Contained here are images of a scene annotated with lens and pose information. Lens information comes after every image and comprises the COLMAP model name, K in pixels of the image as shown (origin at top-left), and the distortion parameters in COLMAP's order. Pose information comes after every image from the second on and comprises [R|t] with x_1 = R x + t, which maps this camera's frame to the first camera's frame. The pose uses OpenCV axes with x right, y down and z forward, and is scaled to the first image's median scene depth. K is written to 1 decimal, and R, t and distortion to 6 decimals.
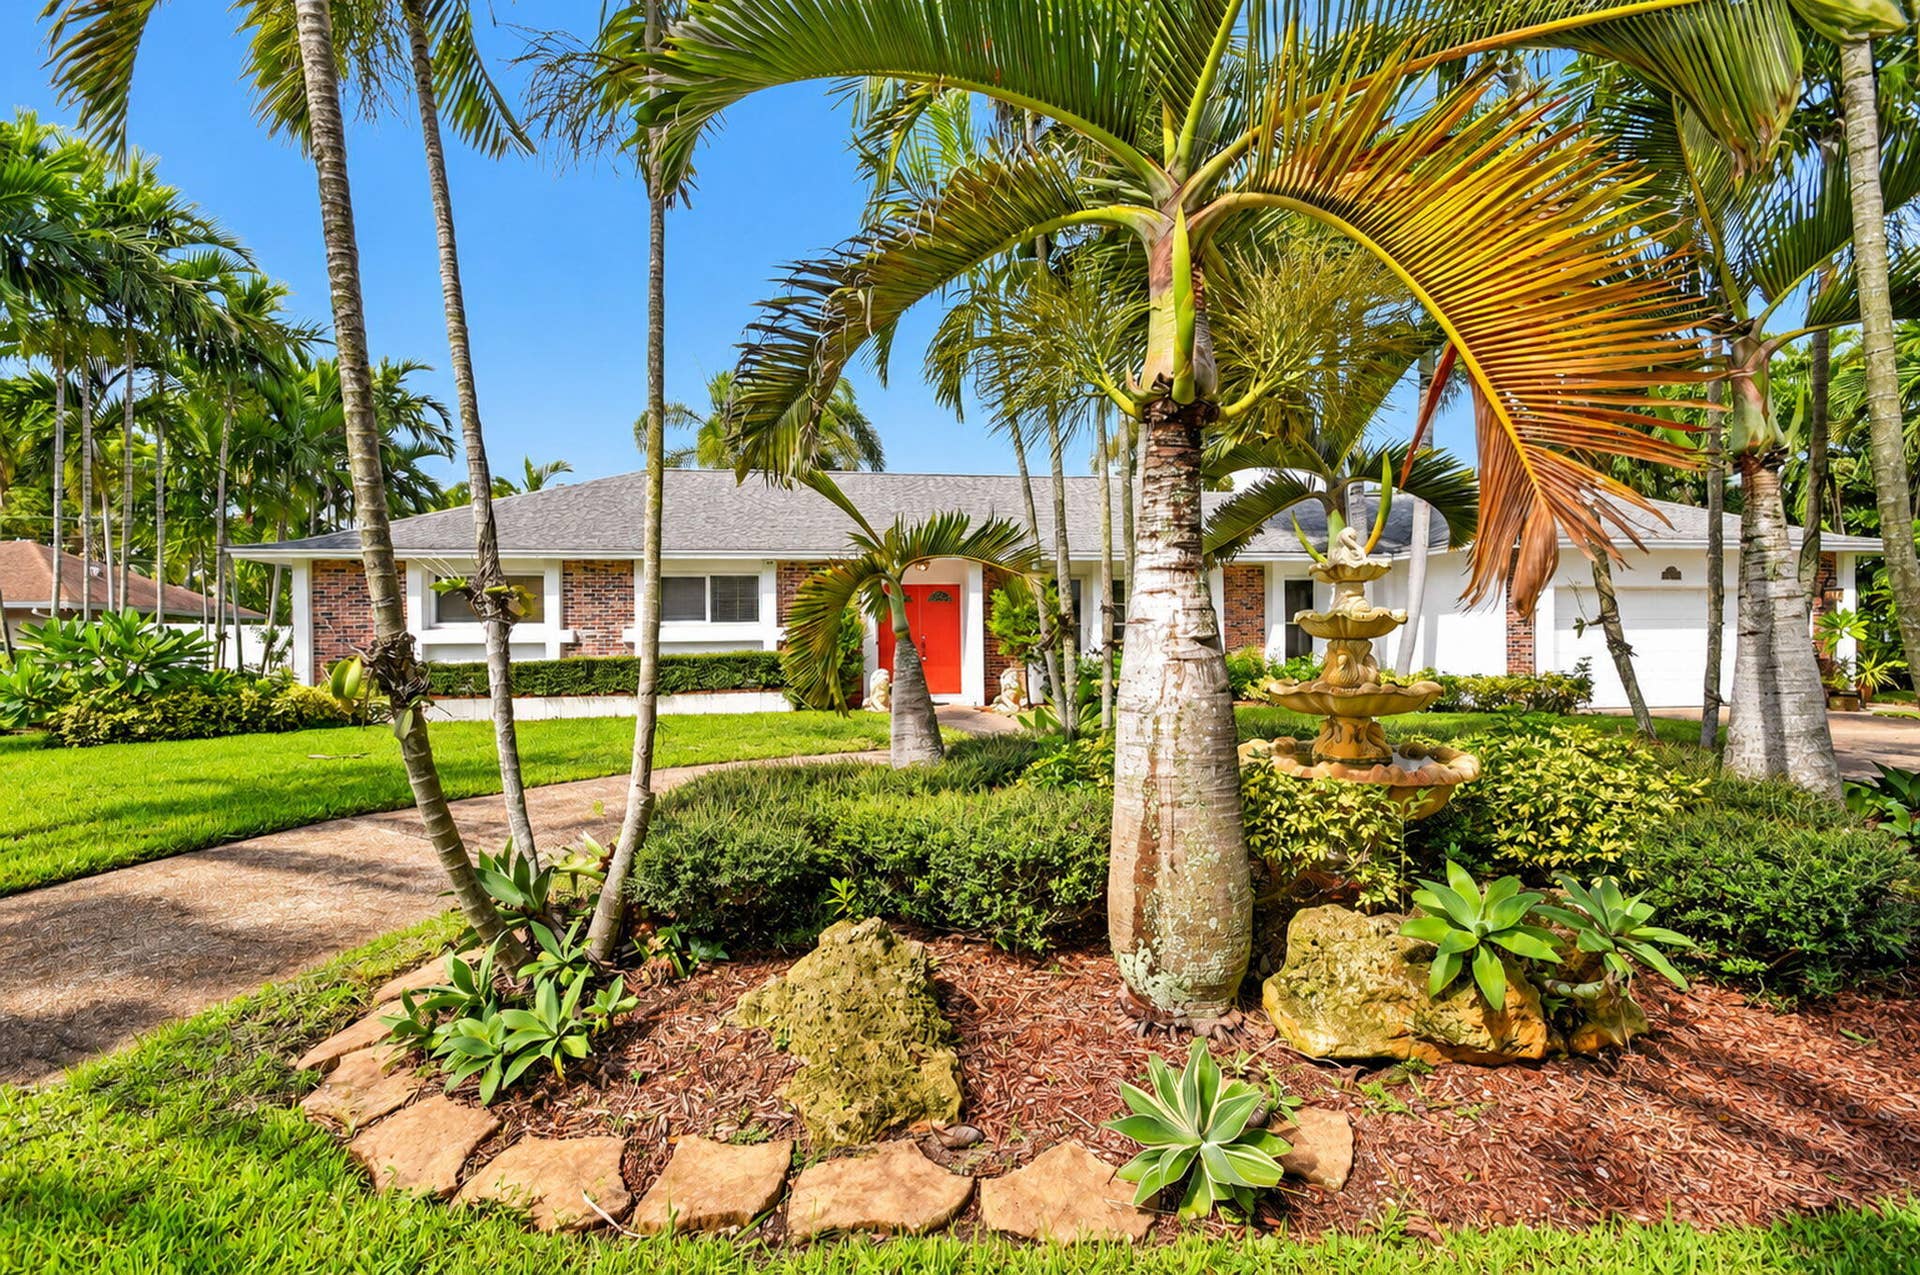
lens RADIAL K [[851.3, 0, 962.4], [0, 851.3, 646.6], [0, 0, 1]] dist [0.029178, -0.021748]
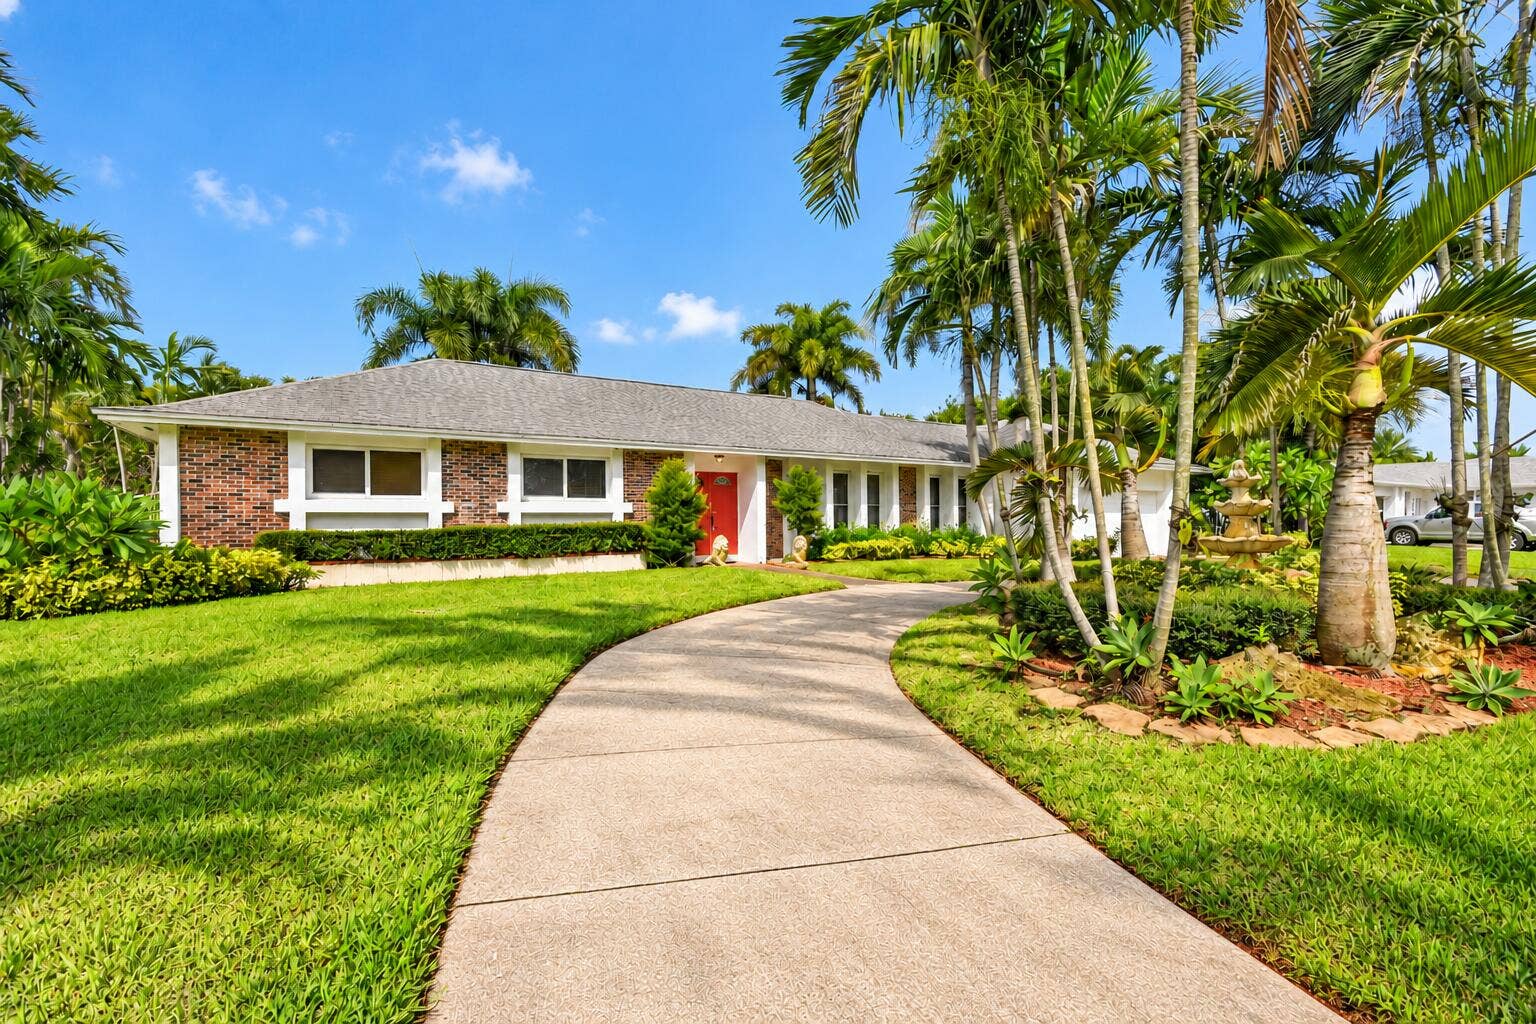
lens RADIAL K [[681.0, 0, 769.9], [0, 681.0, 519.3], [0, 0, 1]] dist [0.029178, -0.021748]
pose [[0.906226, 0.007673, 0.422725, -0.458867], [-0.005701, 0.999966, -0.005929, 0.006897], [-0.422756, 0.002963, 0.906239, -0.004401]]
